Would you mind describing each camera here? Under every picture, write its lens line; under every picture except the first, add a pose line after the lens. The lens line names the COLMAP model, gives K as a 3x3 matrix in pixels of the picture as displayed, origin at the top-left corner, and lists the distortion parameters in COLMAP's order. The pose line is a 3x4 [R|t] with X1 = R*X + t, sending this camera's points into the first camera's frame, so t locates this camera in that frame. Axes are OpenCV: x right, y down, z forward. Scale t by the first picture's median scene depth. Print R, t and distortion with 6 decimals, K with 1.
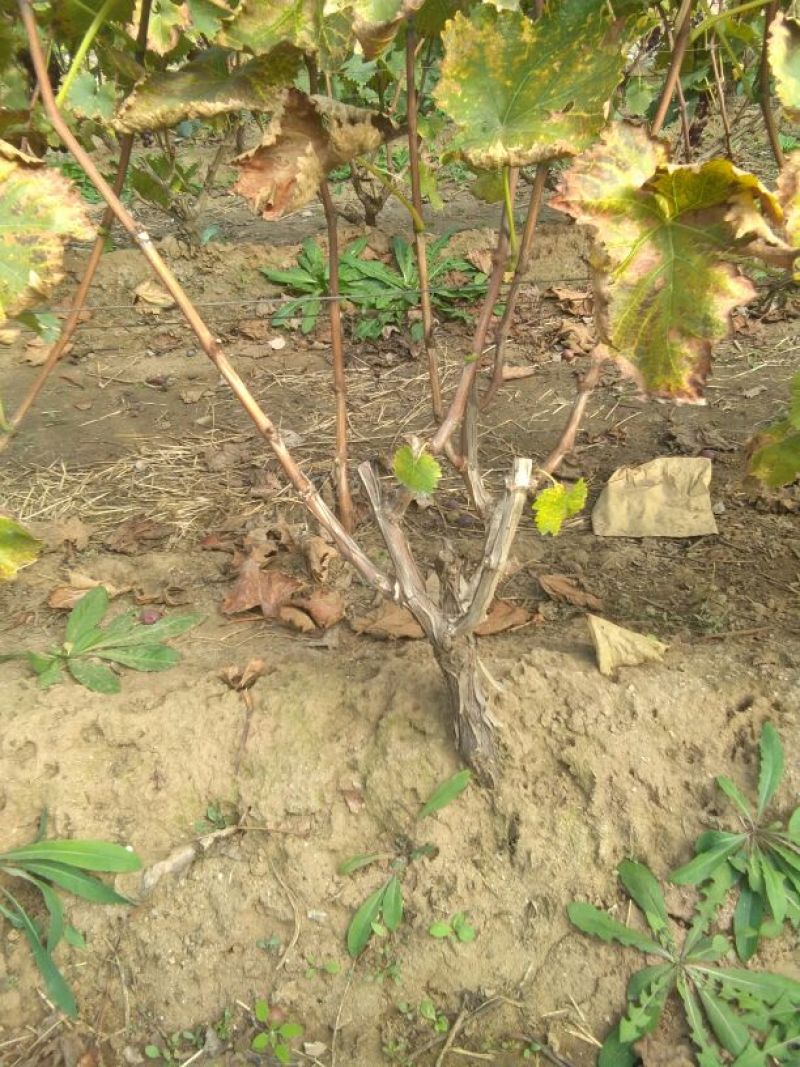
lens RADIAL K [[817.2, 0, 400.2], [0, 817.2, 532.6], [0, 0, 1]] dist [0.012428, -0.003875]
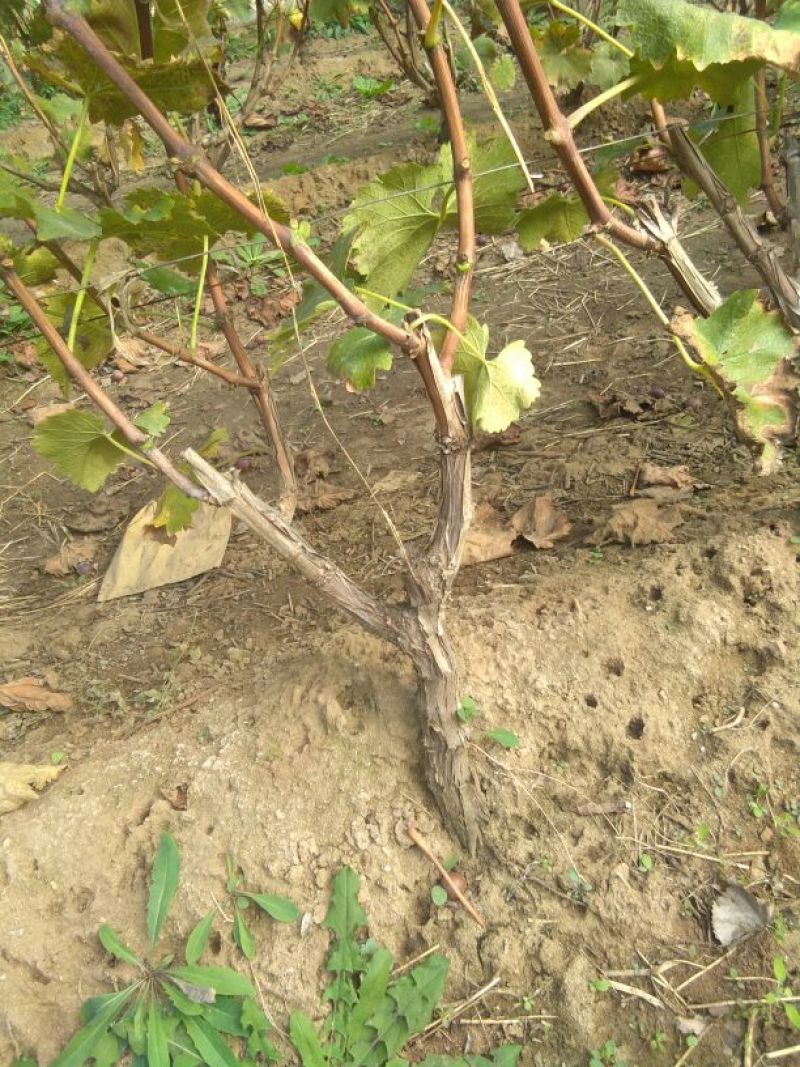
lens RADIAL K [[817.2, 0, 399.4], [0, 817.2, 534.2], [0, 0, 1]] dist [0.012428, -0.003875]
pose [[0.934615, -0.280650, 0.218470, 0.385951], [0.271443, 0.959779, 0.071714, -0.043991], [-0.229810, -0.007723, 0.973205, 0.062460]]
